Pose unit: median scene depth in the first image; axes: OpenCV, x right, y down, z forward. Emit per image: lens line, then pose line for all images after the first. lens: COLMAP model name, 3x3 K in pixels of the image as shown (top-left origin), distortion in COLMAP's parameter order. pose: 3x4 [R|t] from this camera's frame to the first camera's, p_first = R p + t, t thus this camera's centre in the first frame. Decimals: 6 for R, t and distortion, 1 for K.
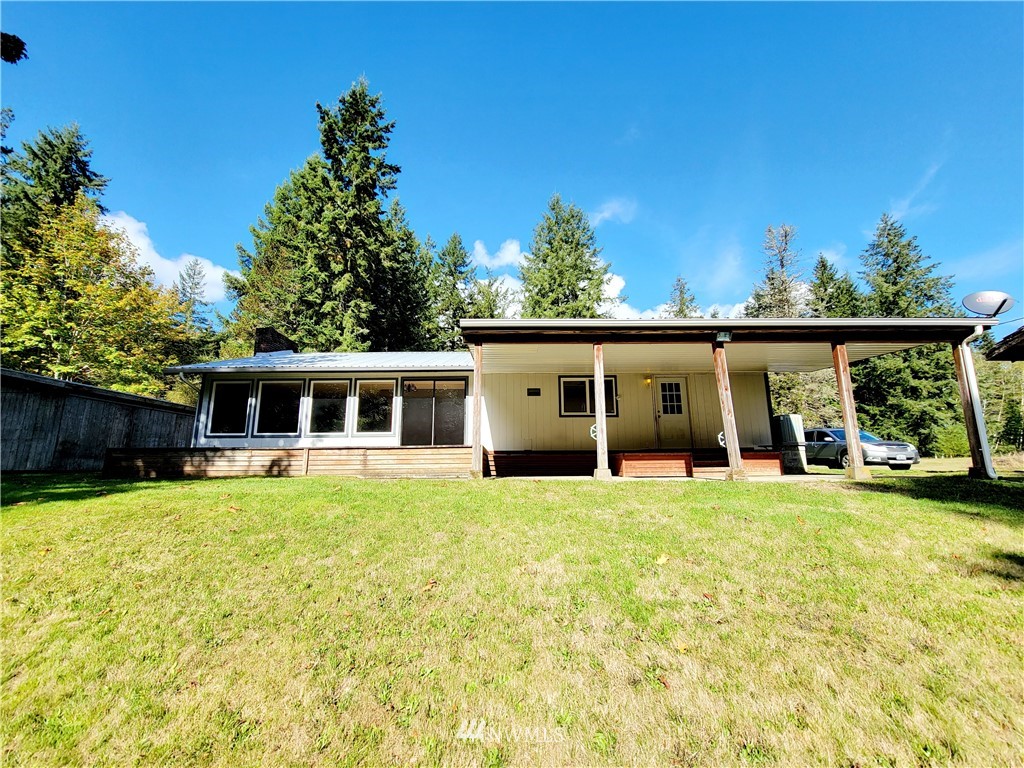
lens RADIAL K [[415.5, 0, 502.1], [0, 415.5, 390.4], [0, 0, 1]] dist [0.005191, -0.003768]
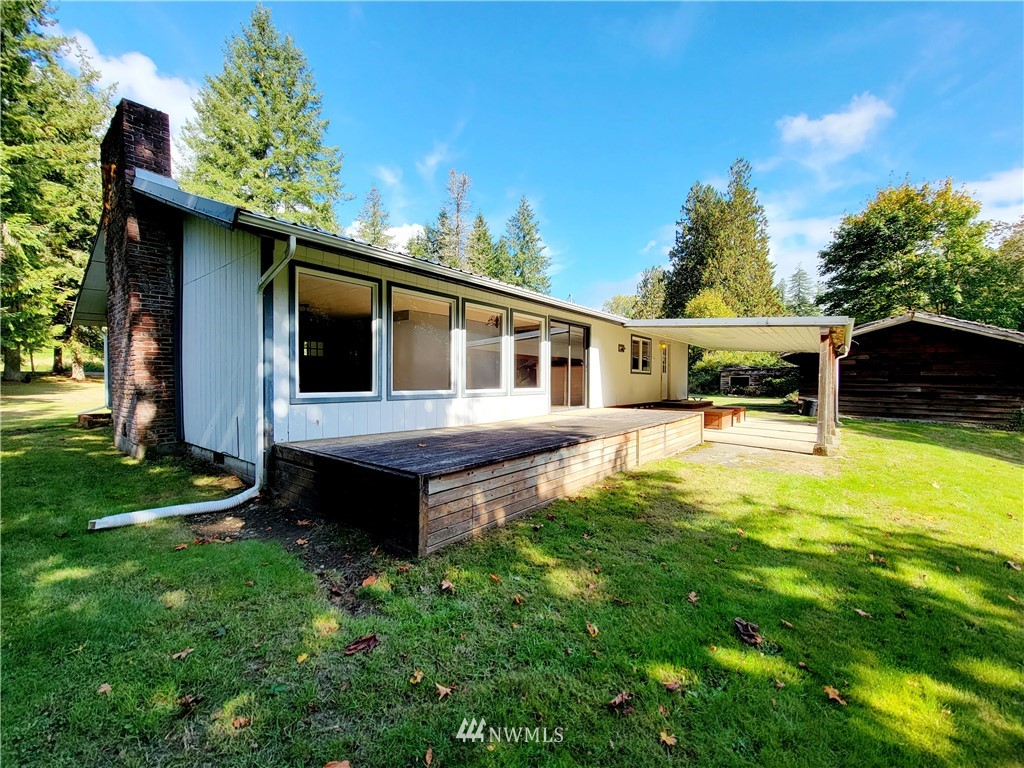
lens RADIAL K [[415.5, 0, 519.6], [0, 415.5, 389.2], [0, 0, 1]] dist [0.005191, -0.003768]
pose [[0.622022, -0.005453, 0.782980, -0.867968], [-0.158821, 0.978310, 0.132986, 0.006810], [-0.766723, -0.207074, 0.607665, 0.550919]]
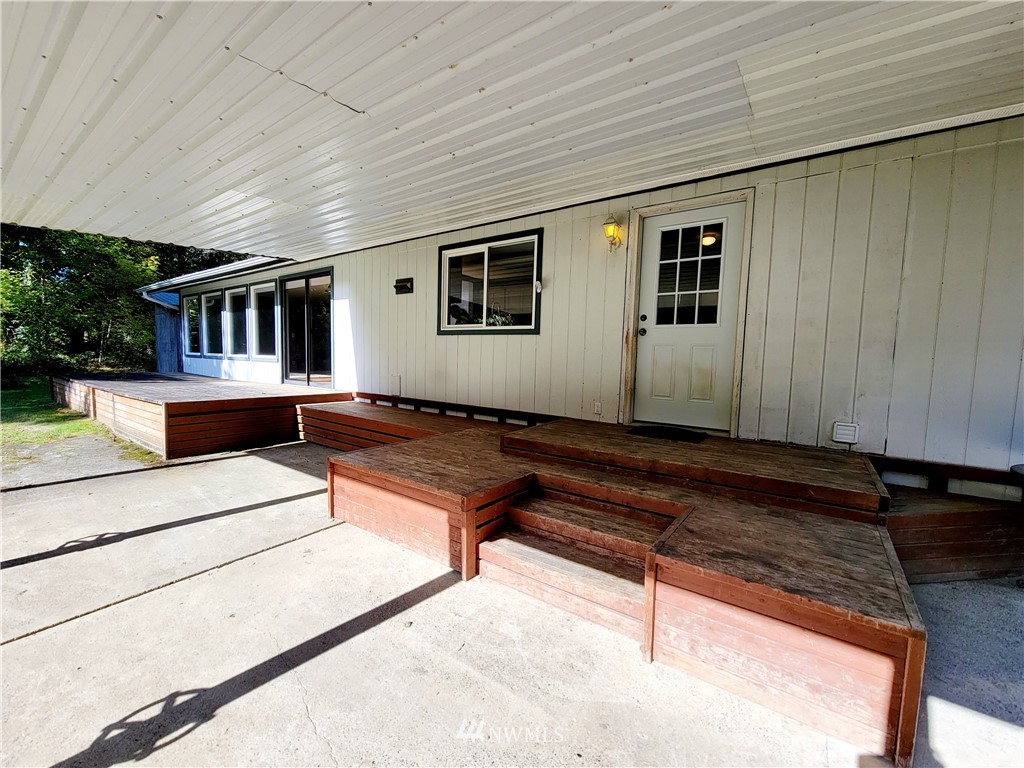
lens RADIAL K [[415.5, 0, 513.1], [0, 415.5, 387.8], [0, 0, 1]] dist [0.005191, -0.003768]
pose [[0.810078, 0.073026, -0.581756, 0.495723], [0.081543, 0.968539, 0.235124, 0.016258], [0.580624, -0.237907, 0.778637, 0.640061]]
